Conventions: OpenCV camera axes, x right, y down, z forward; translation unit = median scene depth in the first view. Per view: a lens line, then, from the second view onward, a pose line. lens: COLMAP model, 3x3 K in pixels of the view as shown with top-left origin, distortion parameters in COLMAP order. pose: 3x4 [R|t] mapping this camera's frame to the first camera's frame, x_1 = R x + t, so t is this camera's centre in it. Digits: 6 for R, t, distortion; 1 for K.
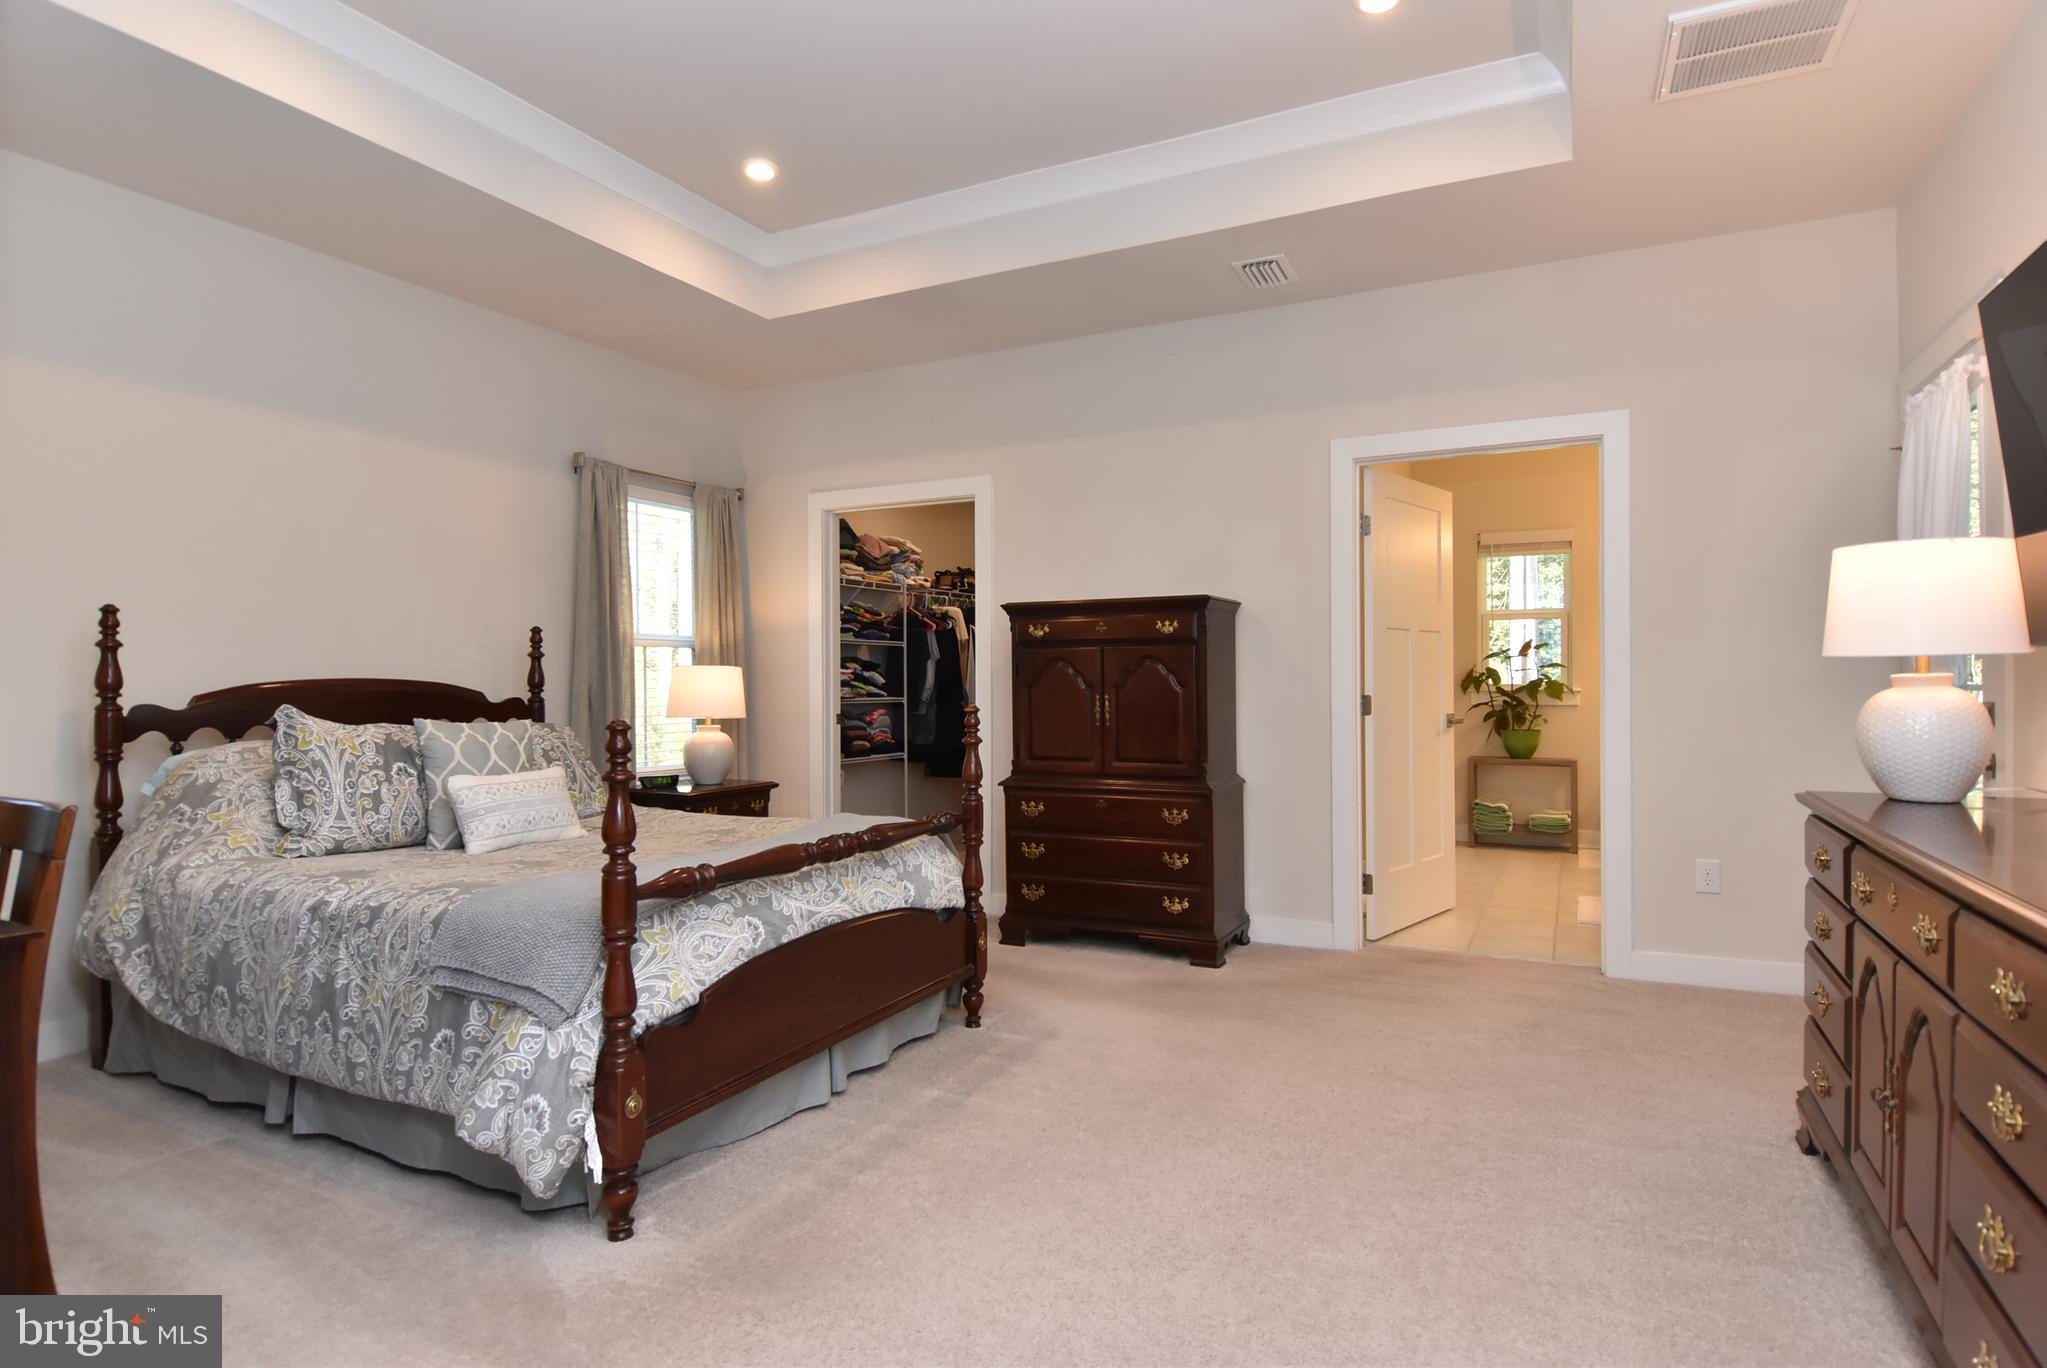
lens RADIAL K [[1090.0, 0, 1028.8], [0, 1090.0, 672.8], [0, 0, 1]] dist [-0.000563, -0.014051]
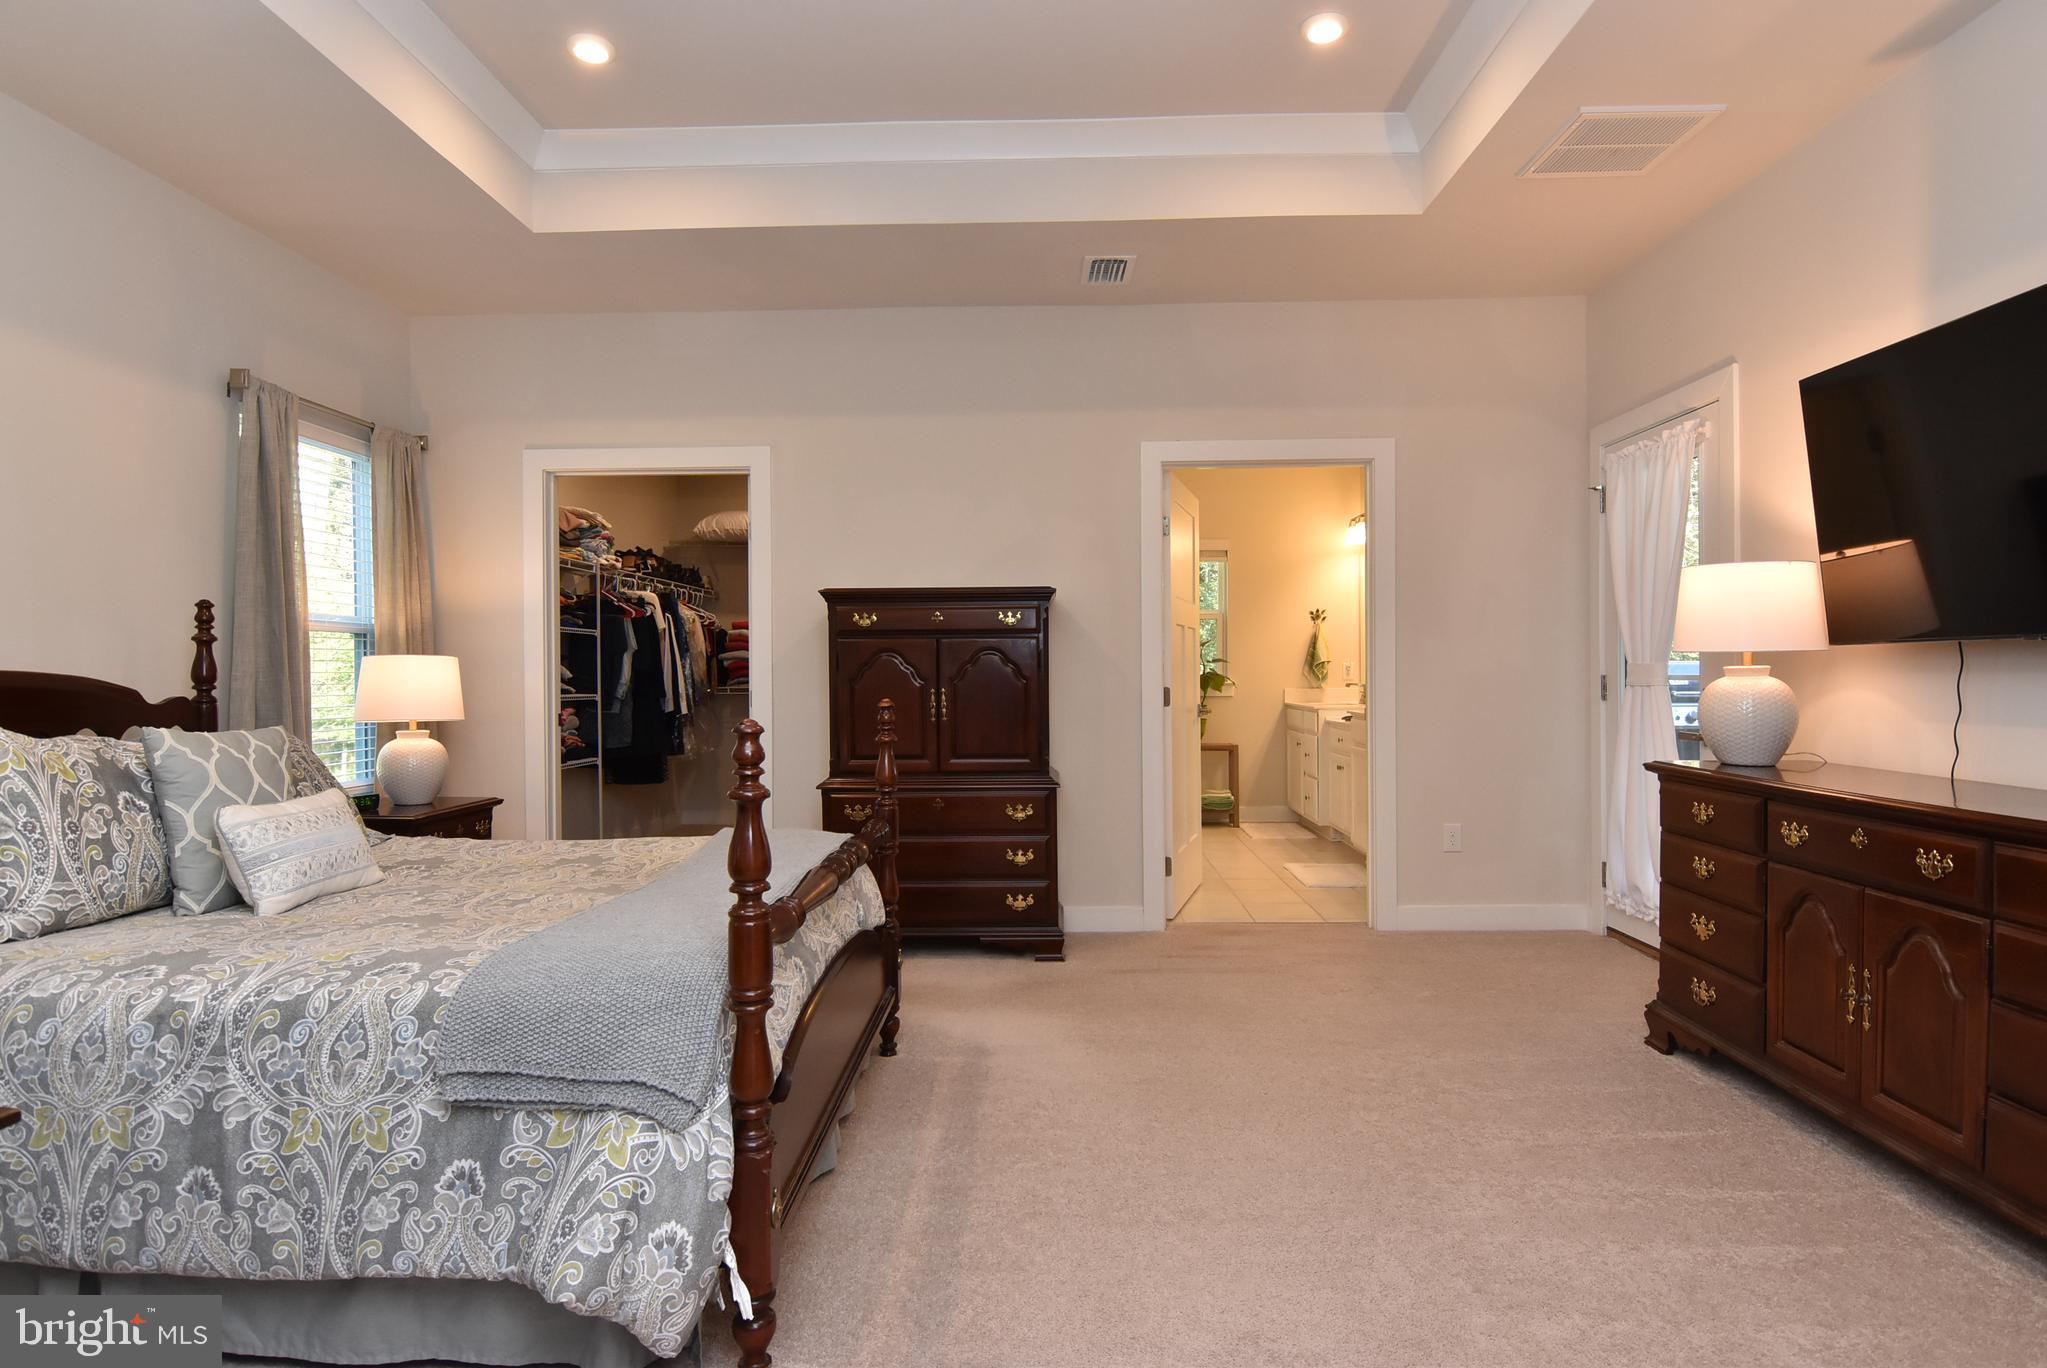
lens RADIAL K [[1090.0, 0, 1035.9], [0, 1090.0, 671.6], [0, 0, 1]] dist [-0.000563, -0.014051]
pose [[0.905308, 0.000395, 0.424756, -0.307115], [-0.001608, 0.999996, 0.002497, 0.003782], [-0.424753, -0.002944, 0.905304, 0.122538]]
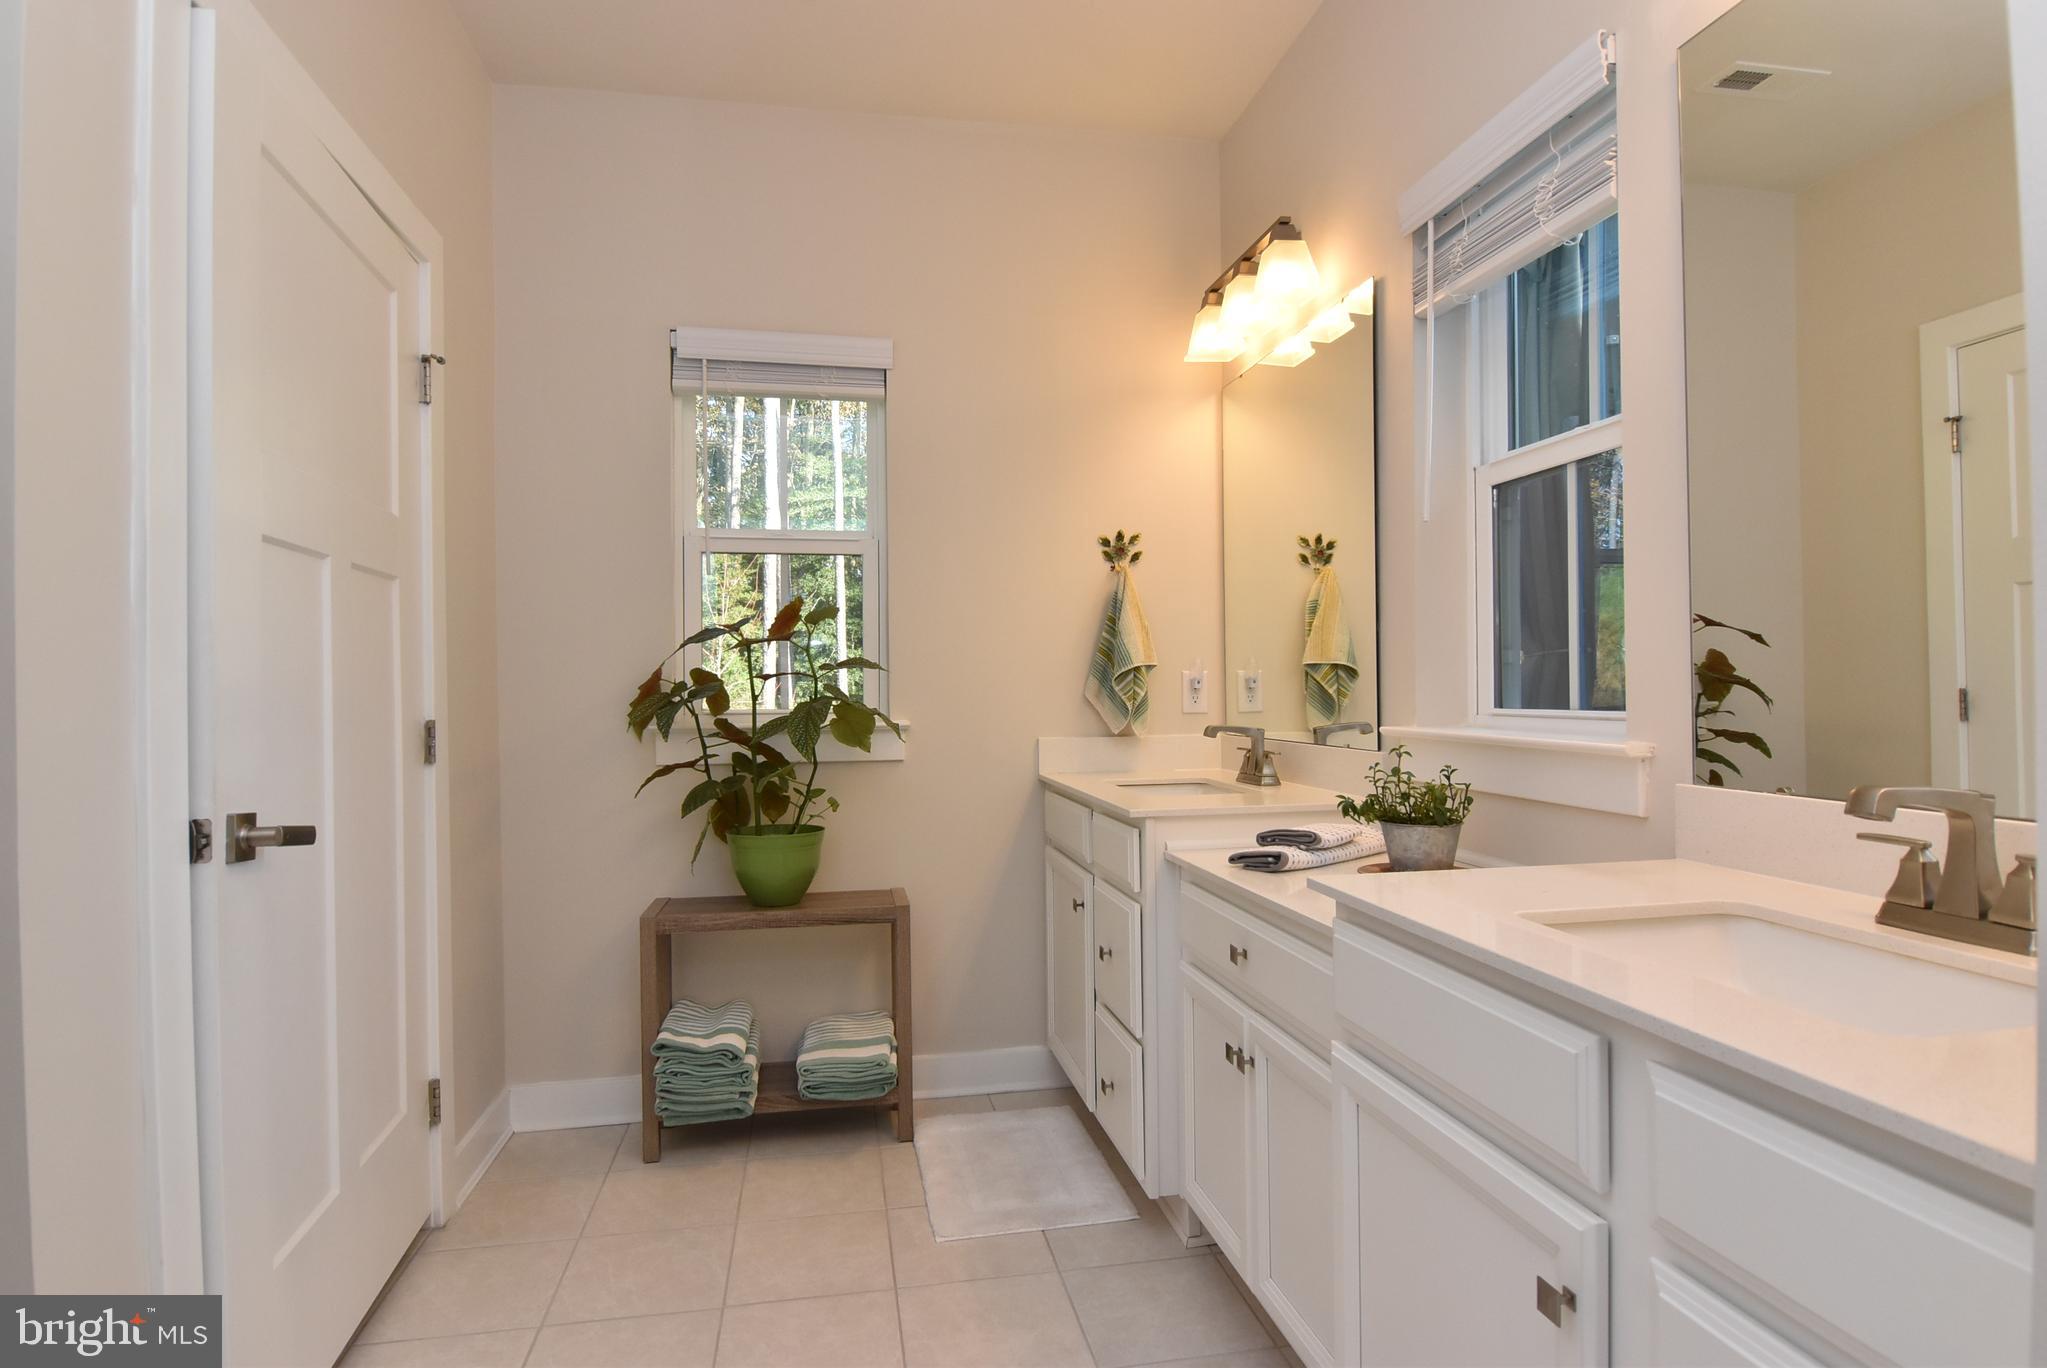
lens RADIAL K [[1090.0, 0, 1026.2], [0, 1090.0, 677.7], [0, 0, 1]] dist [-0.000563, -0.014051]
pose [[0.797340, 0.003311, 0.603522, 0.549905], [0.002664, 0.999956, -0.009006, 0.003746], [-0.603525, 0.008789, 0.797296, 1.214233]]
